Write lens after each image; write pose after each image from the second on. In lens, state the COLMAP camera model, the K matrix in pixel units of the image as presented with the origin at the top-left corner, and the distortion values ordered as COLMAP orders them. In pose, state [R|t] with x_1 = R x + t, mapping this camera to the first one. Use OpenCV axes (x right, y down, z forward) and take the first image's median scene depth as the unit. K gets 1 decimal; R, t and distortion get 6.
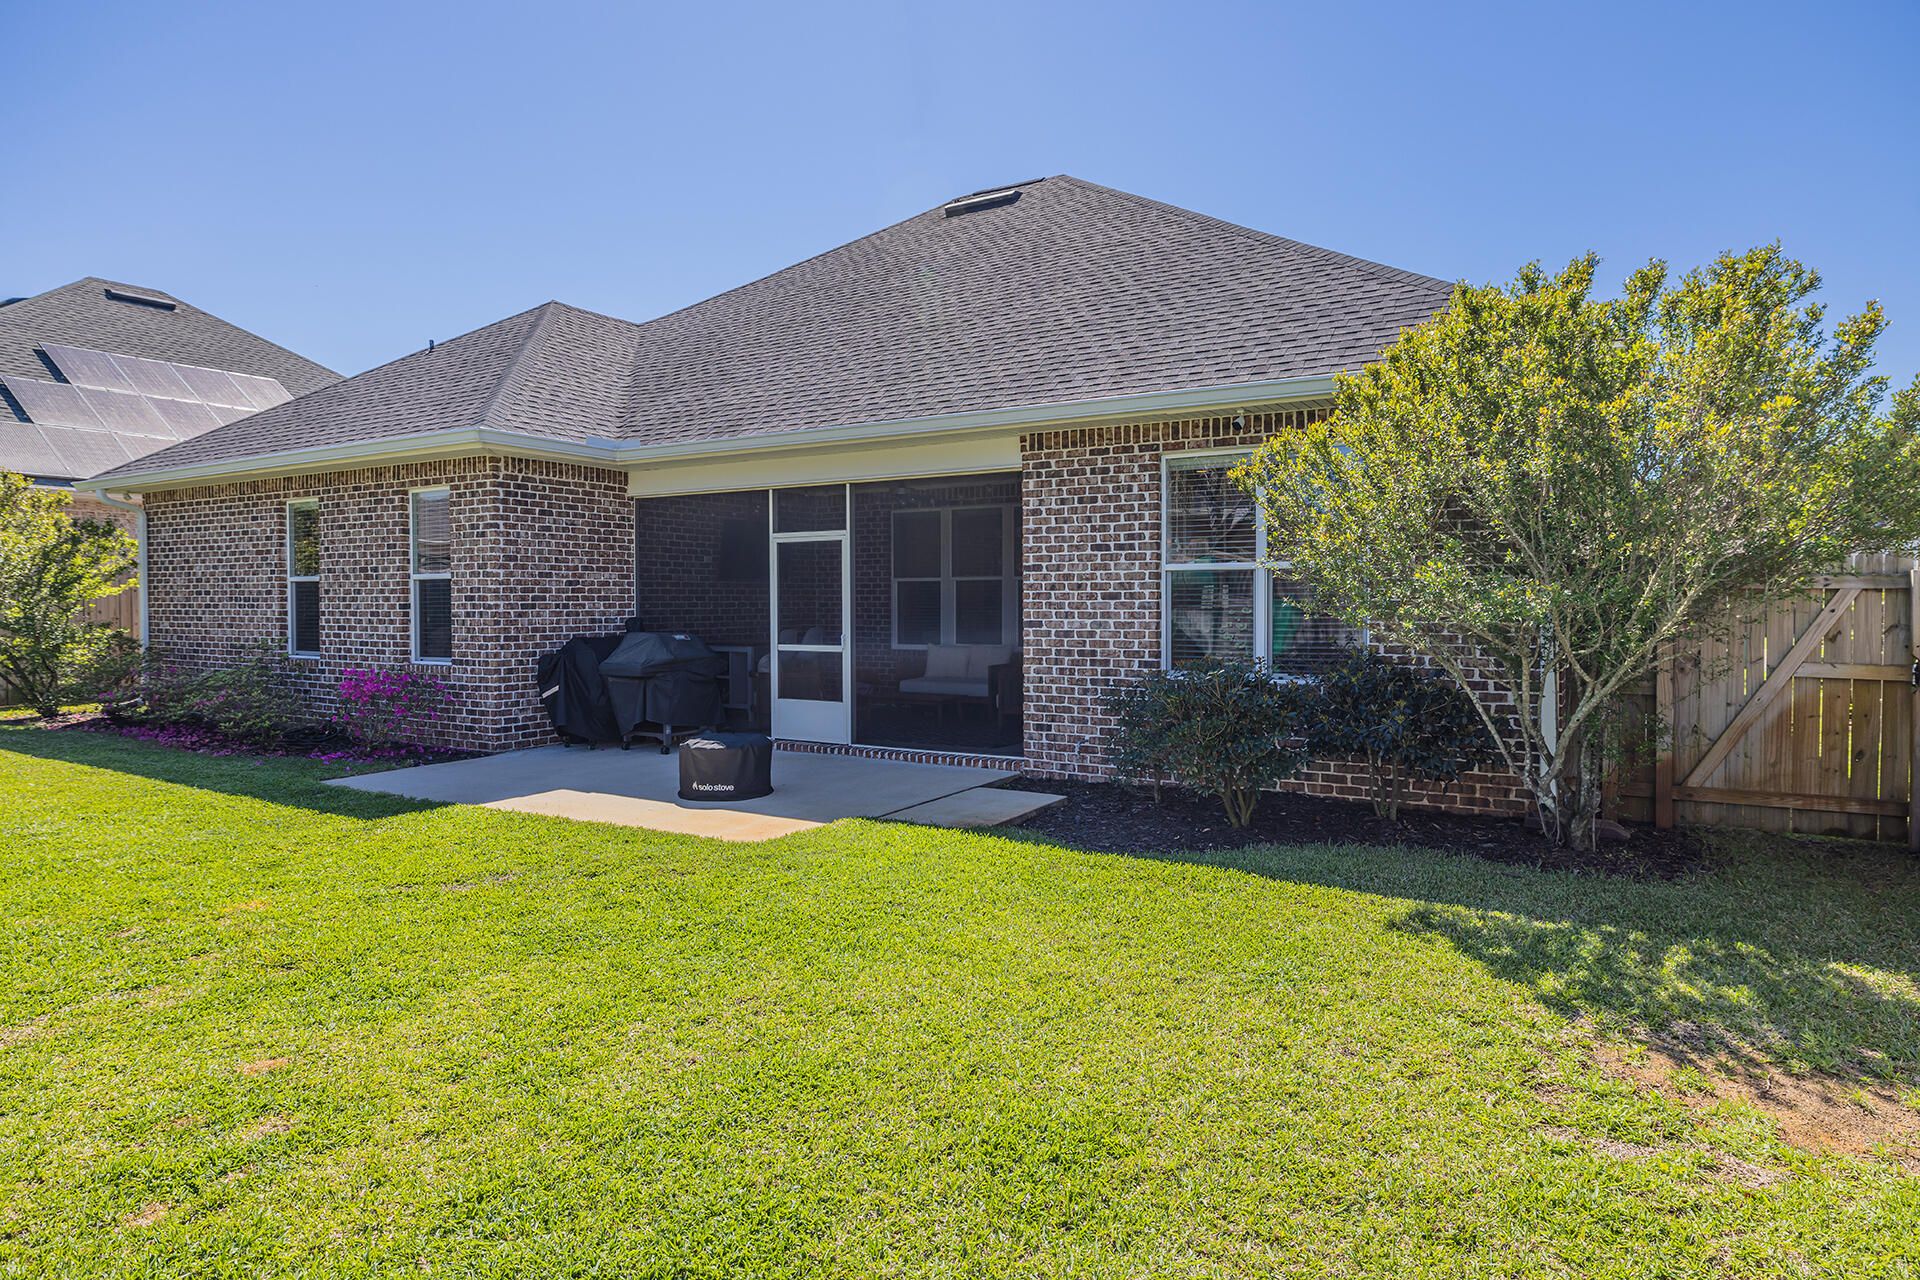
lens RADIAL K [[1082.8, 0, 966.7], [0, 1082.8, 638.2], [0, 0, 1]] dist [-0.002692, -0.004828]
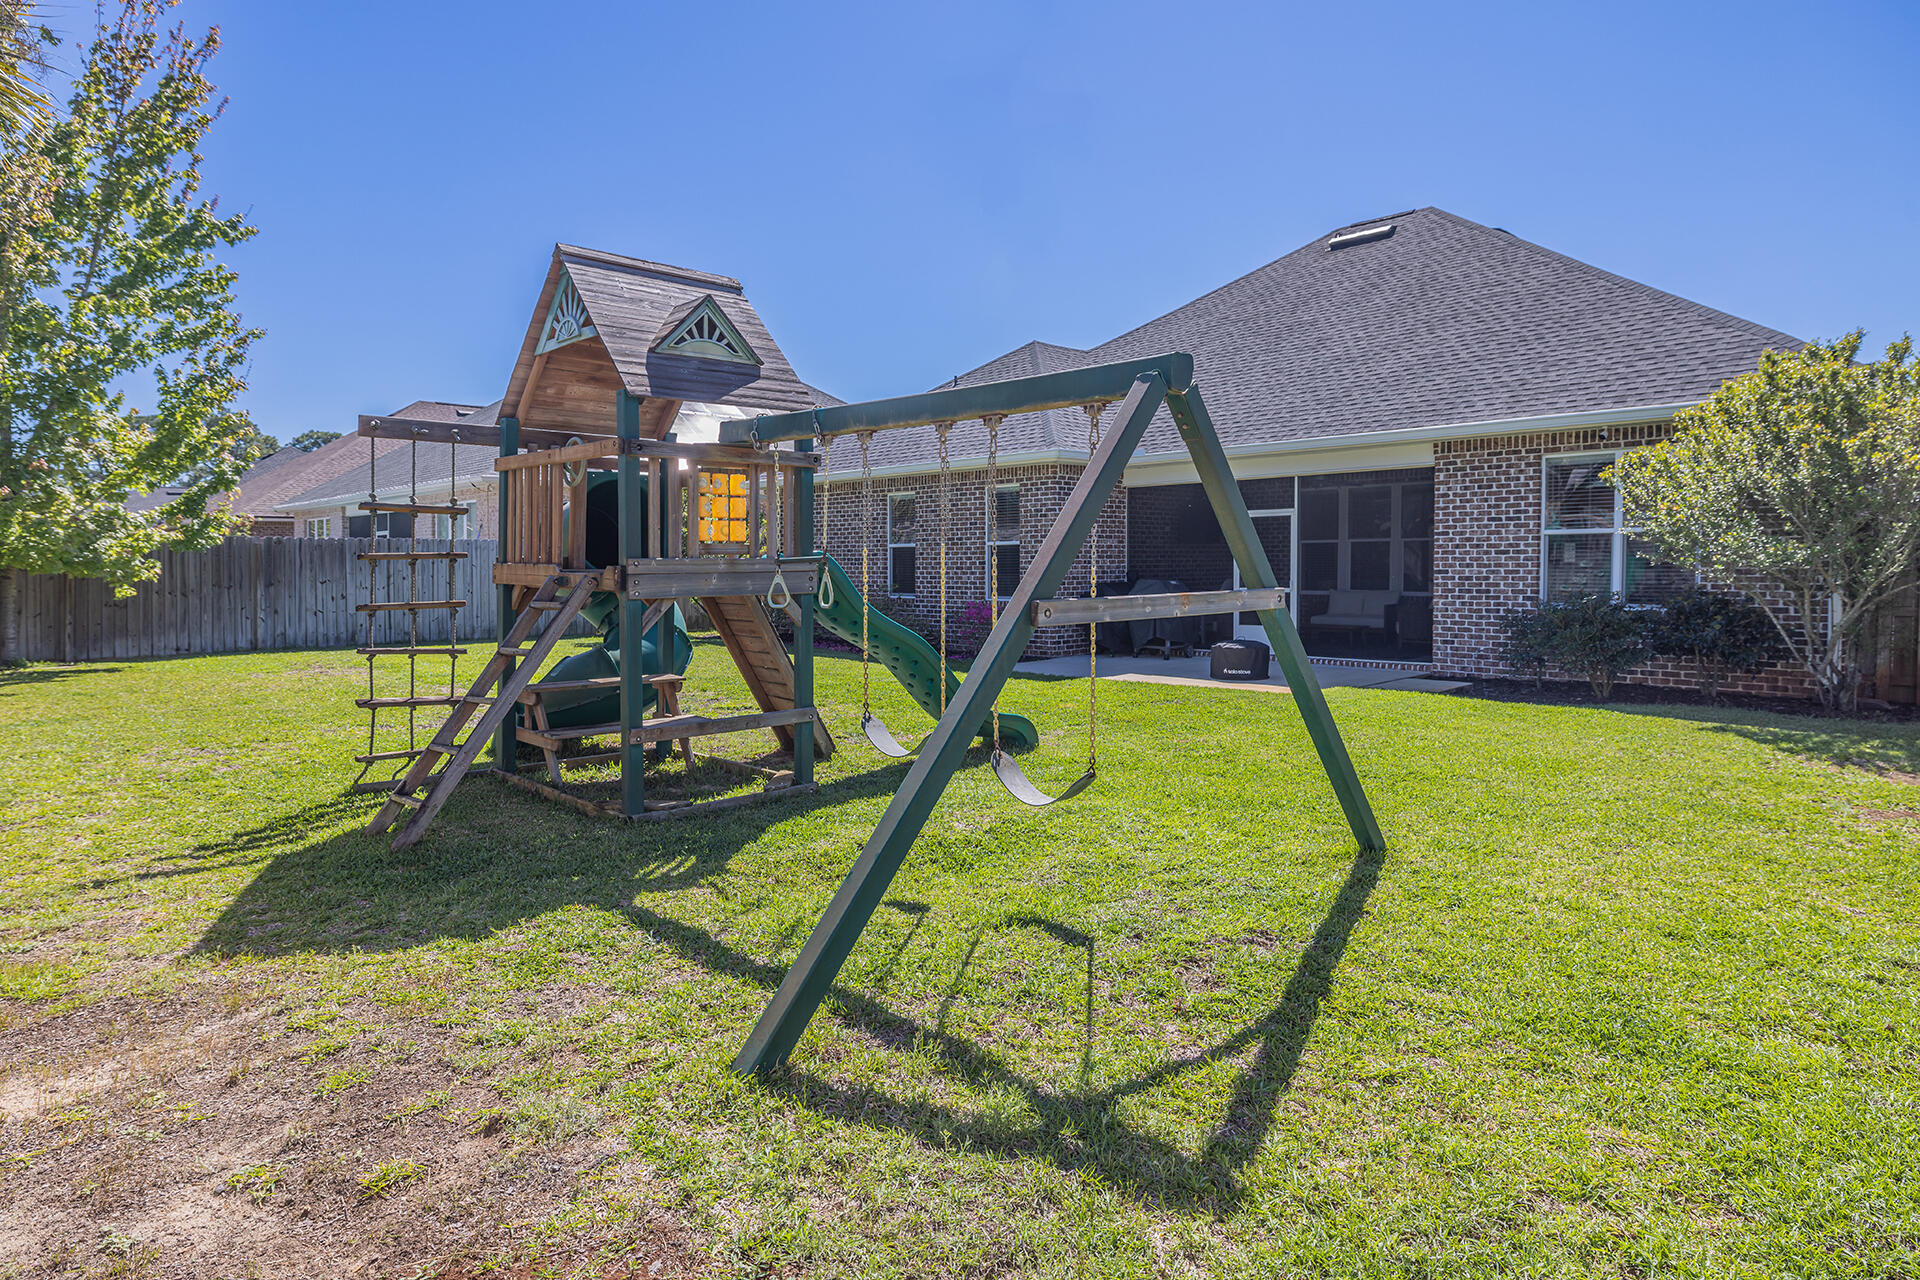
lens RADIAL K [[1082.8, 0, 953.8], [0, 1082.8, 626.2], [0, 0, 1]] dist [-0.002692, -0.004828]
pose [[0.964421, 0.009595, -0.264196, -0.191680], [-0.002806, 0.999656, 0.026061, 0.024874], [0.264356, -0.024392, 0.964117, -0.602762]]
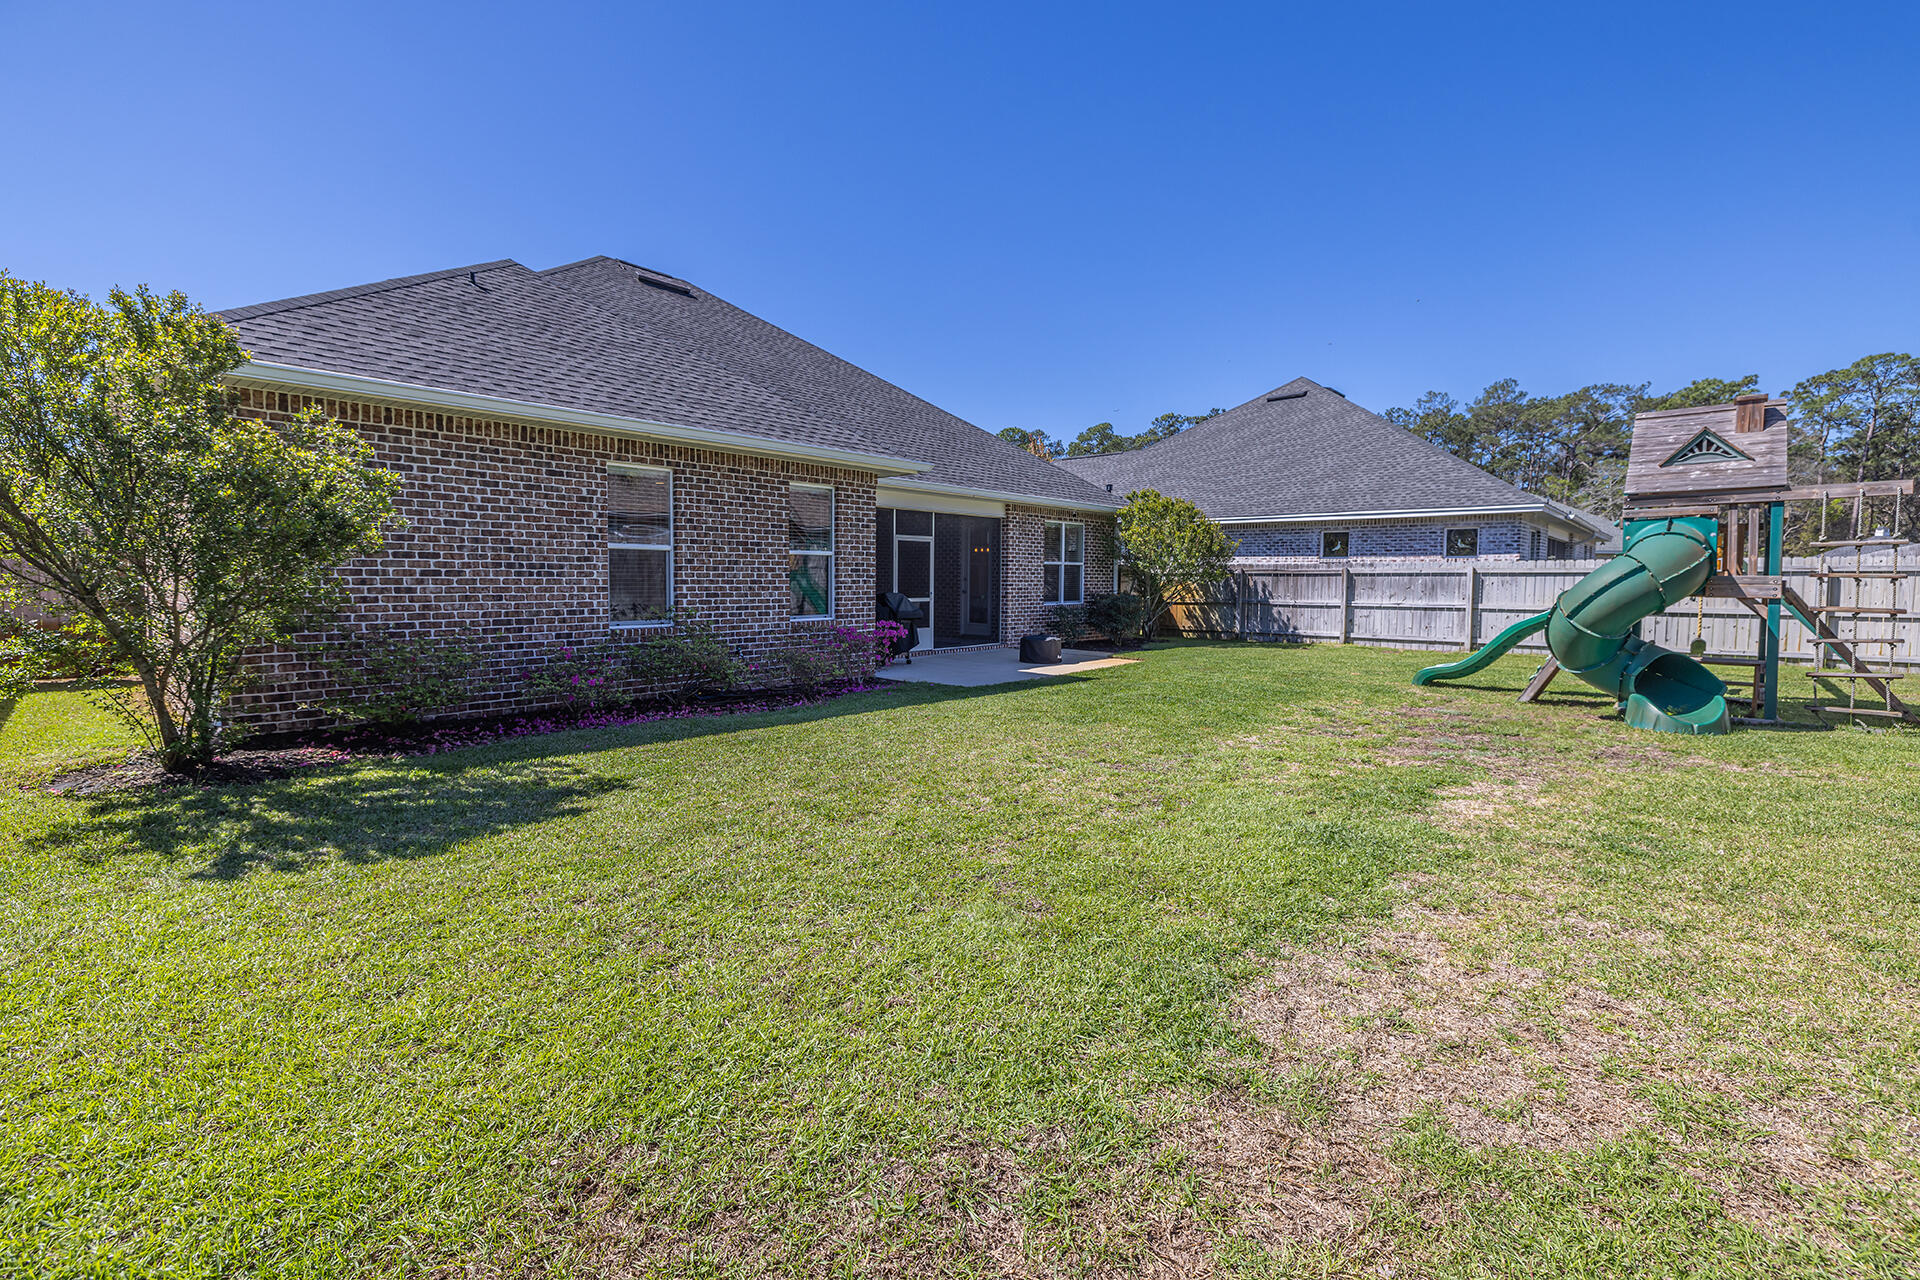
lens RADIAL K [[808.3, 0, 940.4], [0, 808.3, 636.4], [0, 0, 1]] dist [-0.001199, 0.001612]
pose [[0.217478, -0.069996, 0.973552, -1.728627], [0.023683, 0.997510, 0.066428, -0.021866], [-0.975778, 0.008610, 0.218594, 0.778893]]
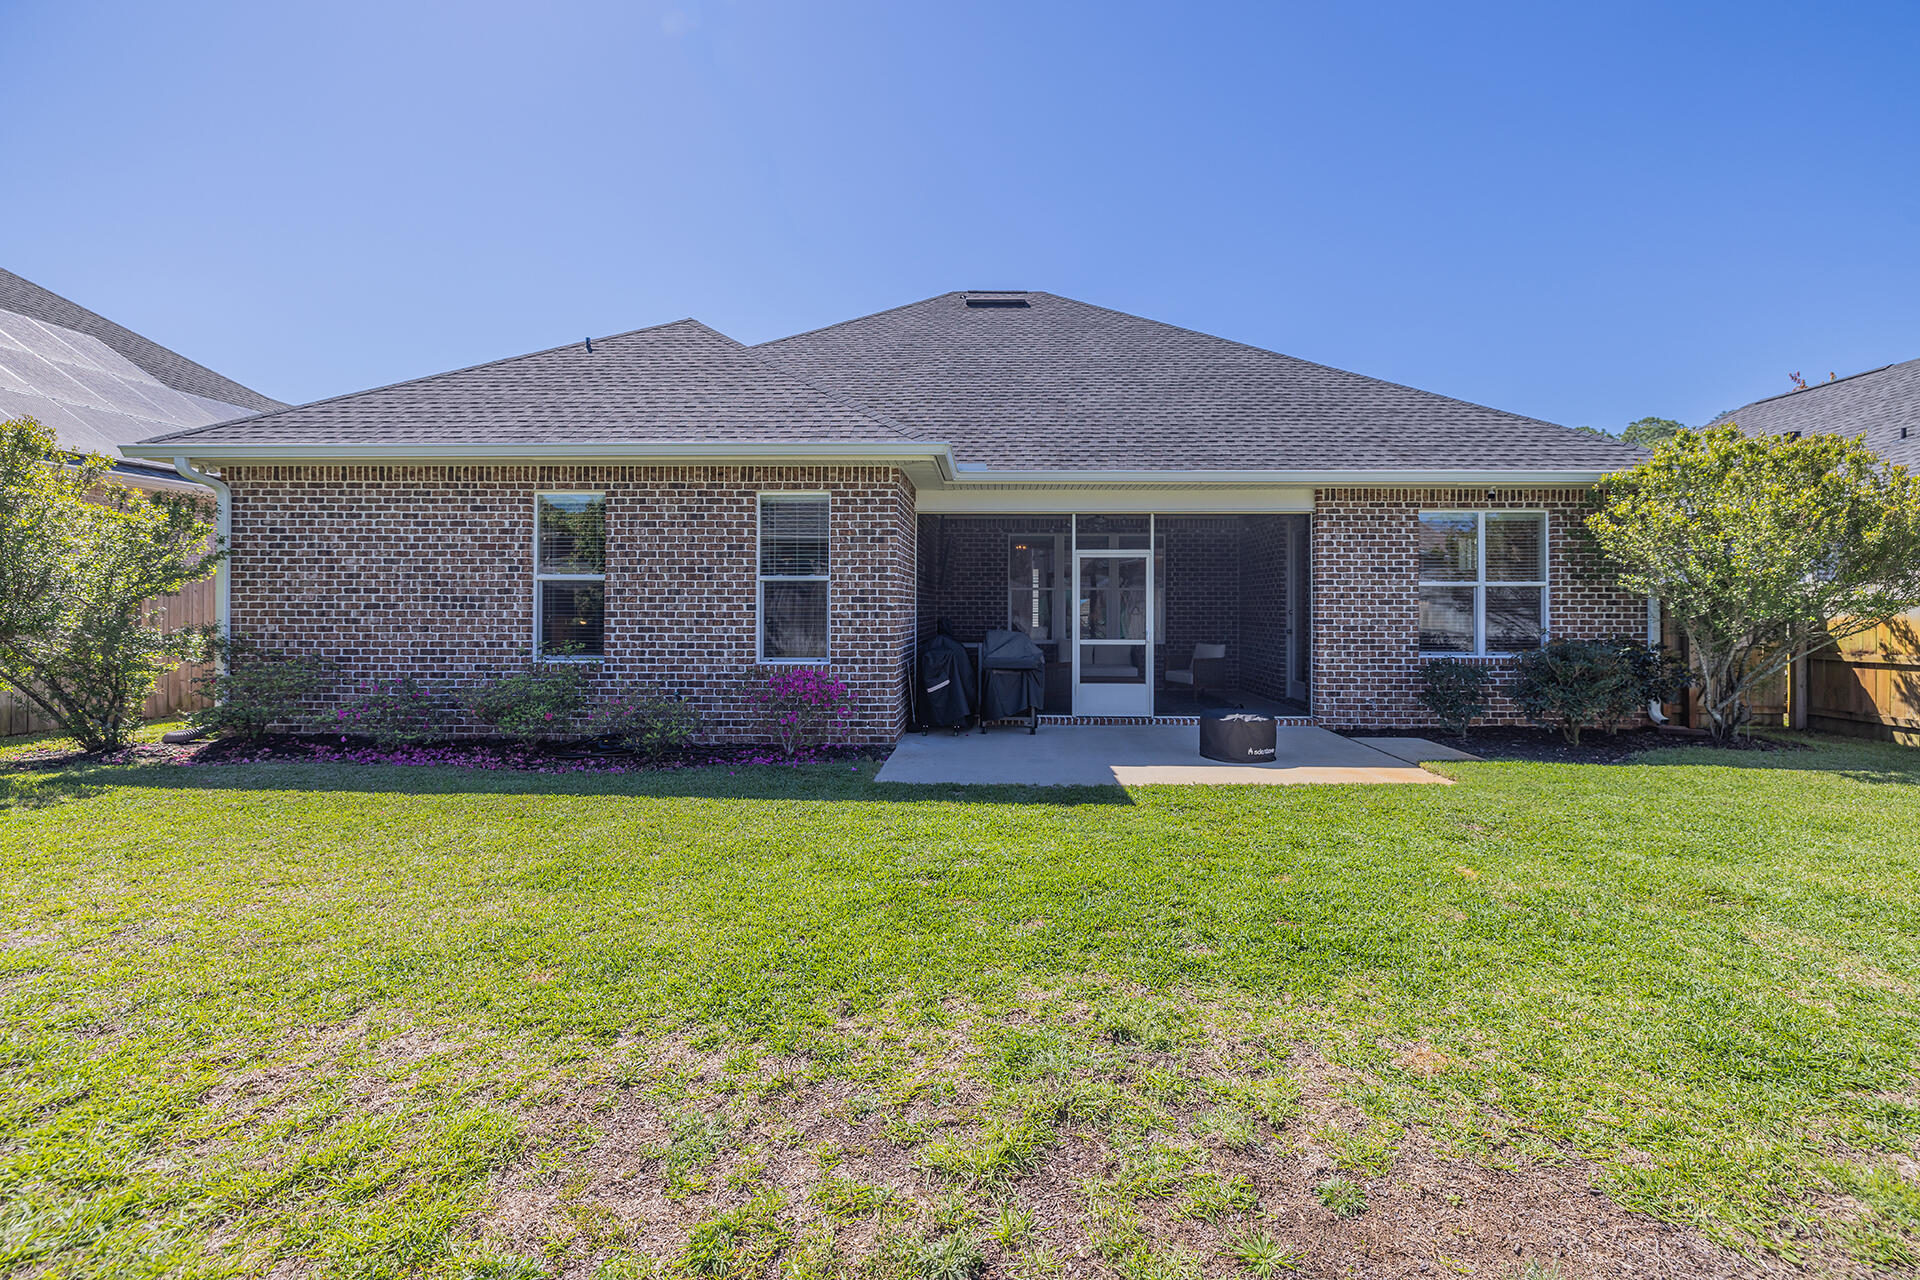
lens RADIAL K [[808.3, 0, 970.6], [0, 808.3, 621.5], [0, 0, 1]] dist [-0.001199, 0.001612]
pose [[0.870226, -0.003161, 0.492643, -0.887296], [0.012597, 0.999795, -0.015837, -0.002516], [-0.492492, 0.019987, 0.870087, 0.310129]]
